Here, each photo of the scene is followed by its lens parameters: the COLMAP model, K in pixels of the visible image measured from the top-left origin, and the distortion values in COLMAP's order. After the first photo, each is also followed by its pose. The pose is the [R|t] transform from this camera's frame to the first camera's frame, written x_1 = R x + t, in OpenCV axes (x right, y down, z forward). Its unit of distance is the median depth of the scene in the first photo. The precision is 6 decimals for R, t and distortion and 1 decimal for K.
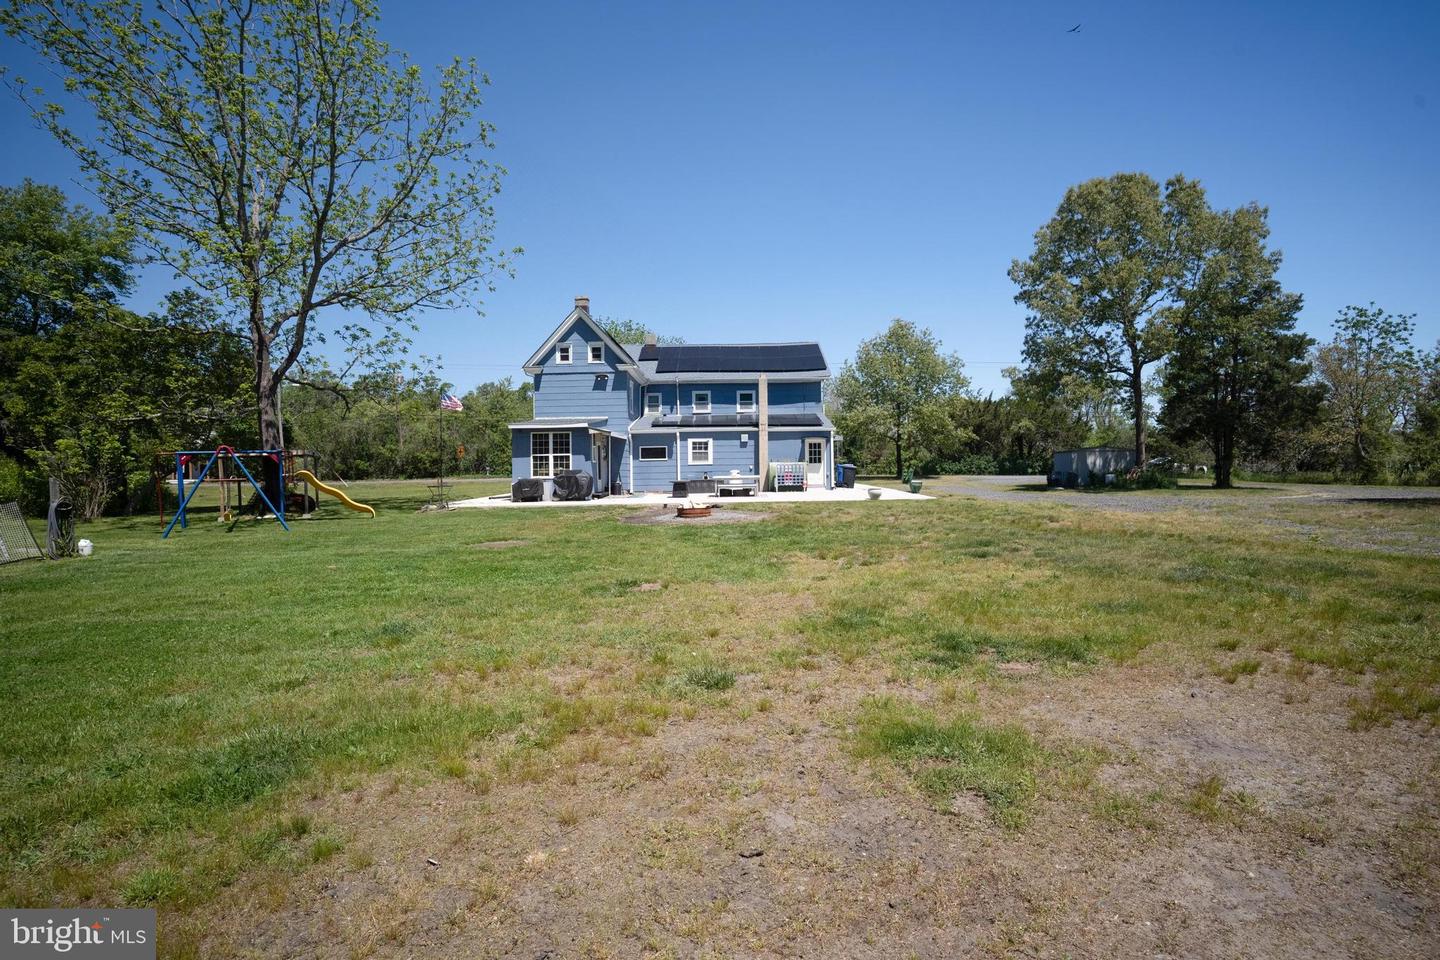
lens RADIAL K [[719.4, 0, 719.8], [0, 719.4, 477.3], [0, 0, 1]] dist [-0.057640, 0.022901]
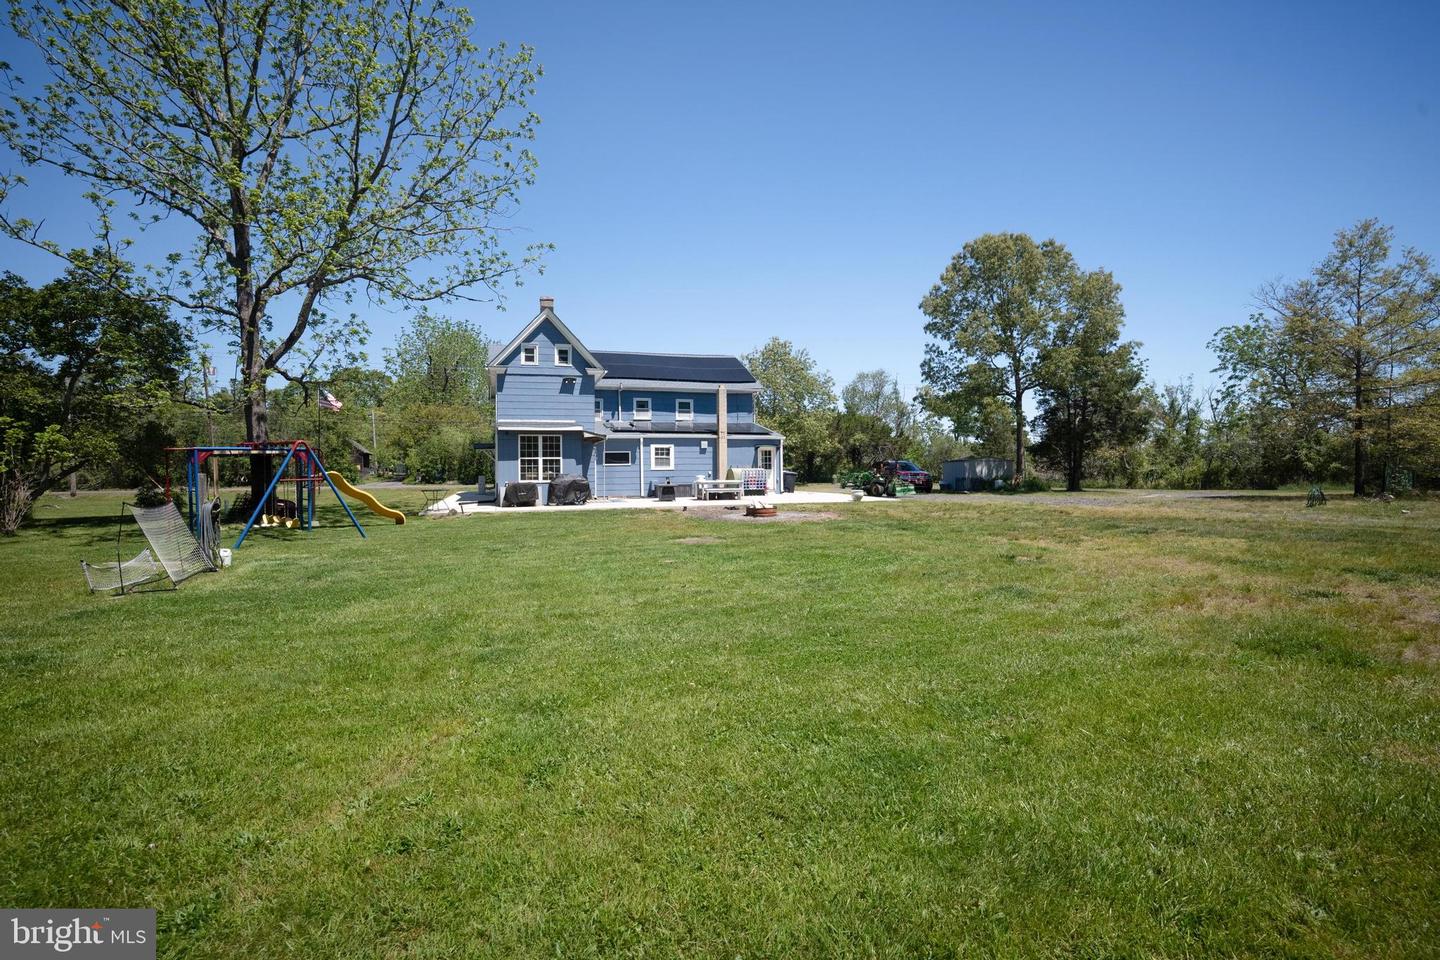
lens RADIAL K [[719.4, 0, 720.3], [0, 719.4, 479.2], [0, 0, 1]] dist [-0.057640, 0.022901]
pose [[0.946738, 0.002374, 0.321995, -0.283477], [0.001800, 0.999918, -0.012666, 0.008725], [-0.321999, 0.012571, 0.946657, 0.005103]]
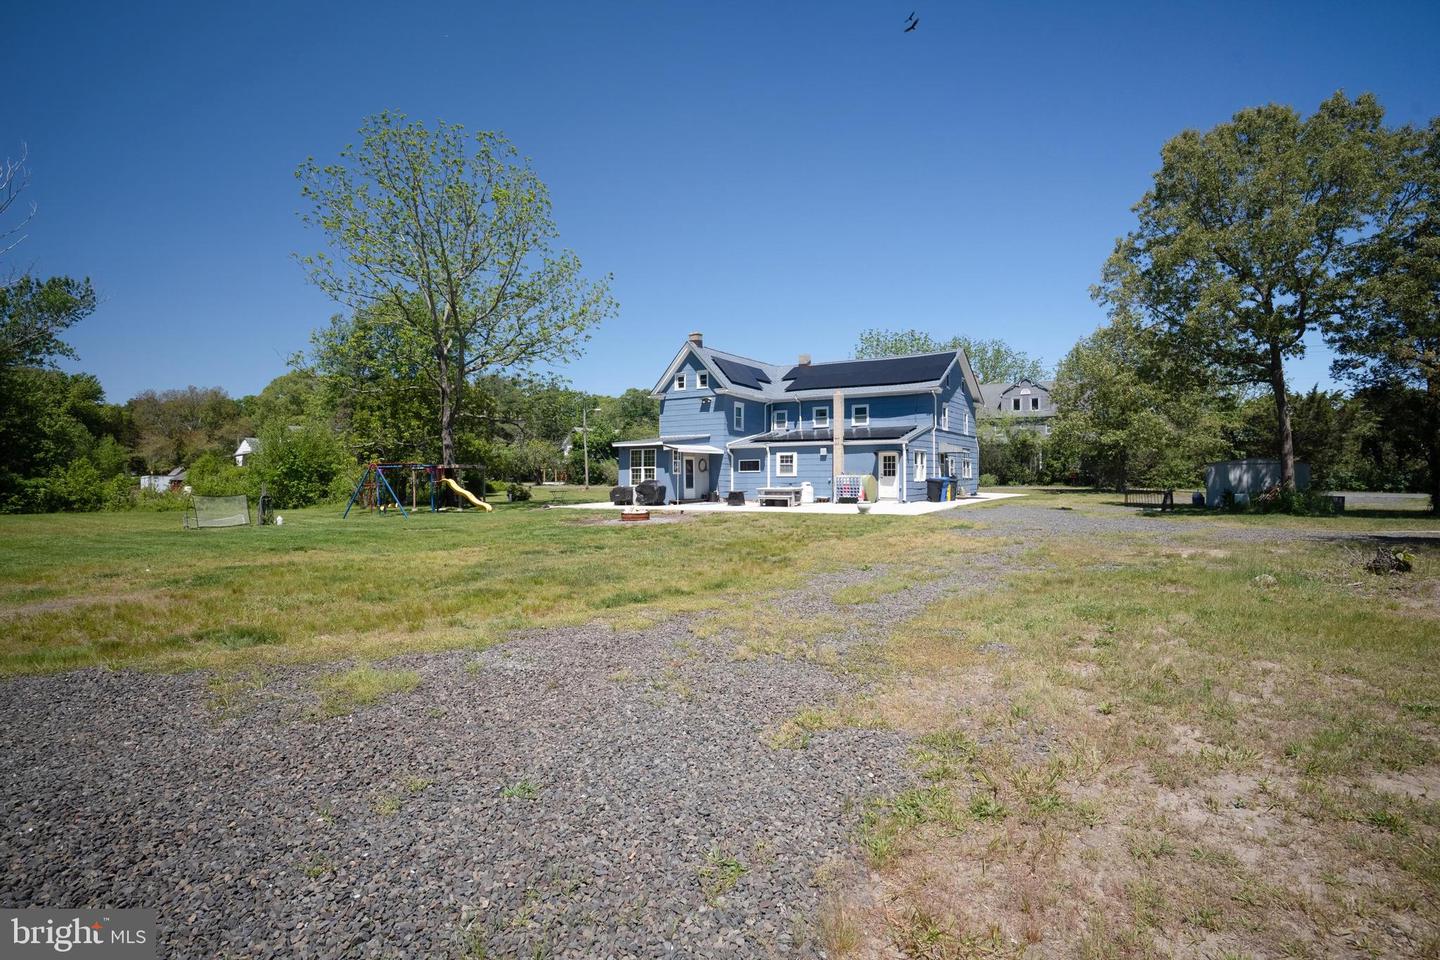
lens RADIAL K [[719.4, 0, 714.1], [0, 719.4, 475.2], [0, 0, 1]] dist [-0.057640, 0.022901]
pose [[0.839991, 0.008405, -0.542535, 0.475986], [-0.015639, 0.999840, -0.008725, -0.008569], [0.542375, 0.015814, 0.839988, 0.032886]]
